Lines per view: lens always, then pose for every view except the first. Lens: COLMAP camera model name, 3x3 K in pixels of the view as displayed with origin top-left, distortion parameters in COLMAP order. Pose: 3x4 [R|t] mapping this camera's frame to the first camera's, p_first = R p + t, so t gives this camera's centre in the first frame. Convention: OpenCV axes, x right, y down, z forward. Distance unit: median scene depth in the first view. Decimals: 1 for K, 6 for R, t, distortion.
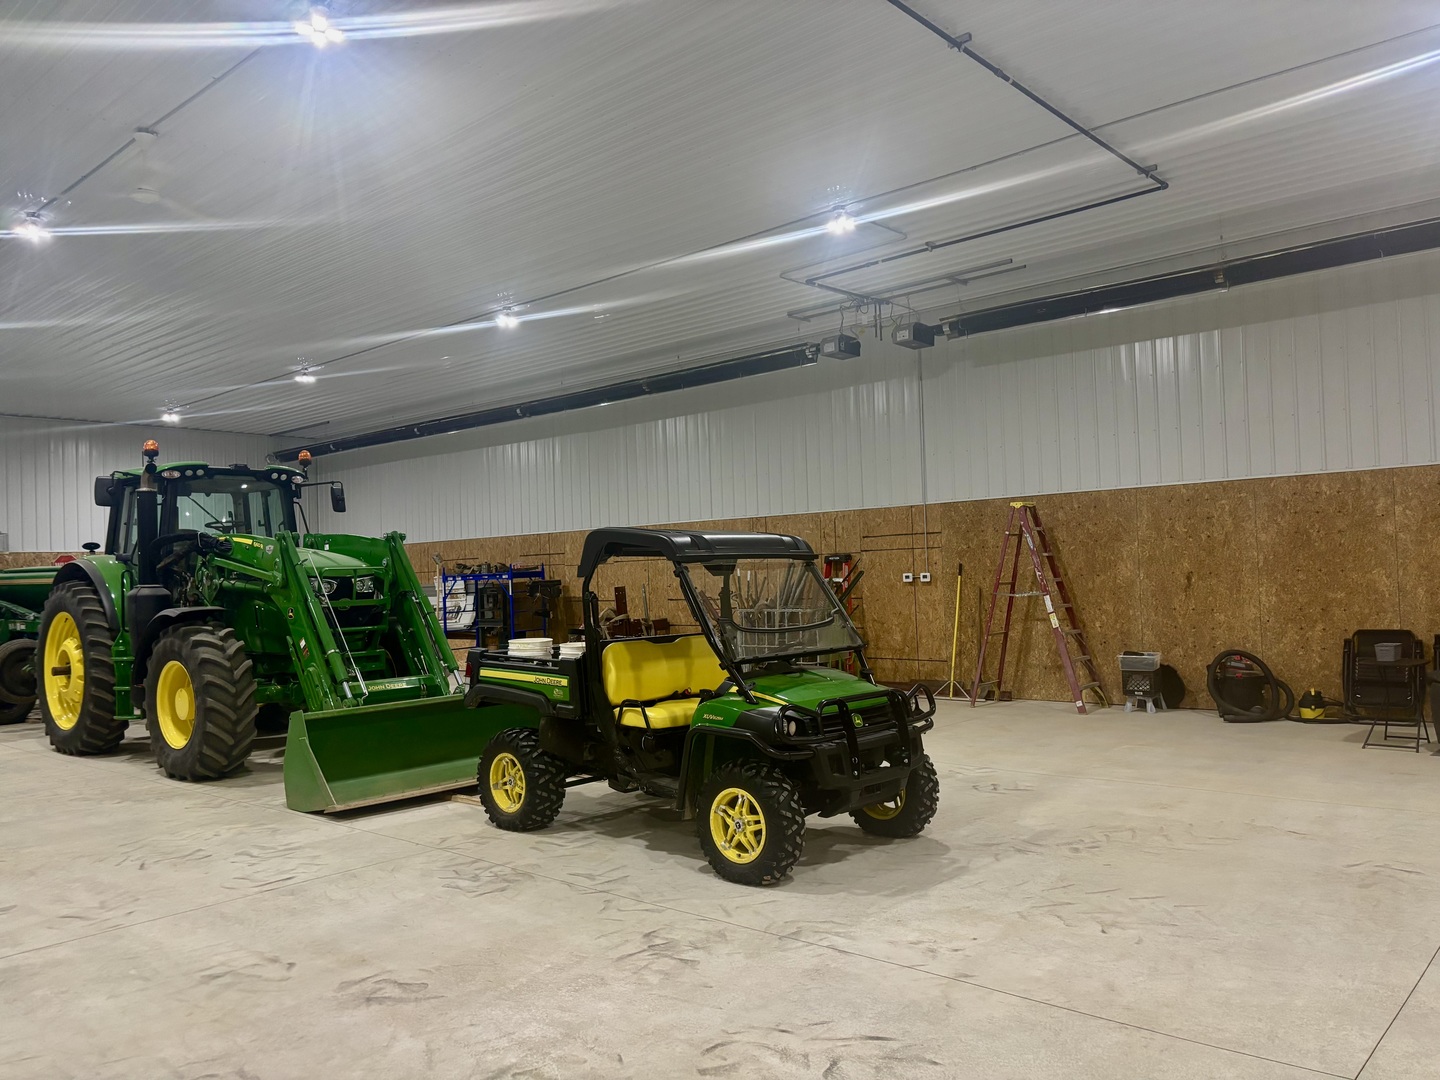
lens RADIAL K [[1097.3, 0, 717.2], [0, 1097.3, 535.3], [0, 0, 1]] dist [0.048634, -0.049804]
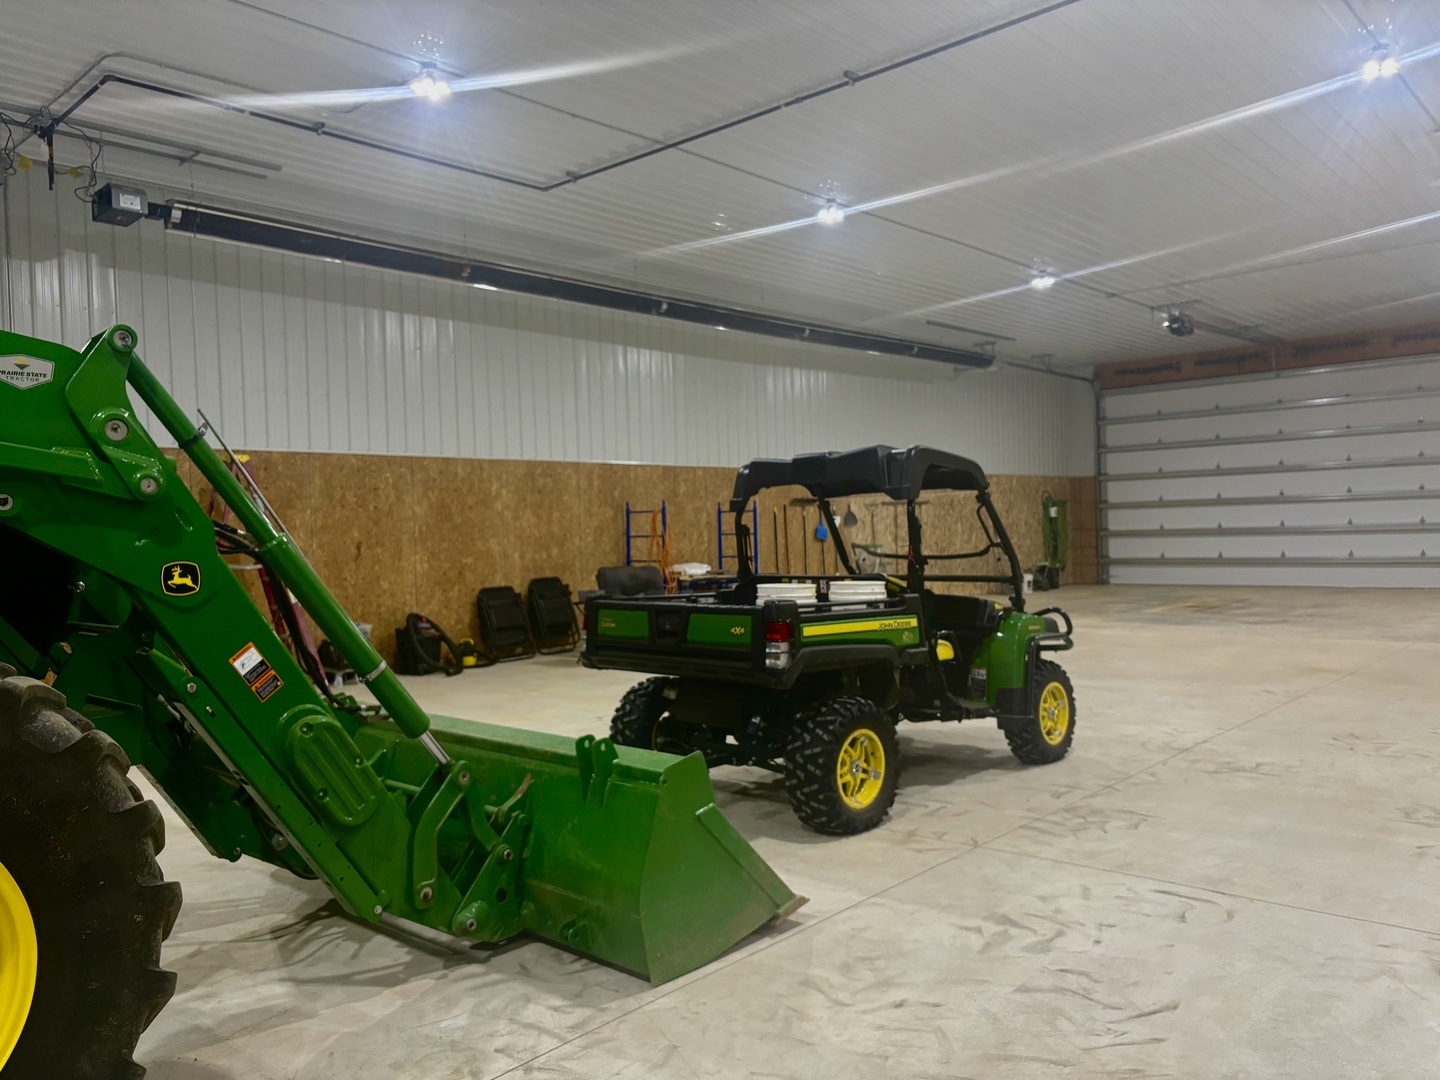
lens RADIAL K [[1097.3, 0, 715.6], [0, 1097.3, 535.9], [0, 0, 1]] dist [0.048634, -0.049804]
pose [[0.001947, 0.026498, 0.999647, -0.618062], [-0.005674, 0.999633, -0.026486, 0.056496], [-0.999982, -0.005620, 0.002096, 0.718515]]
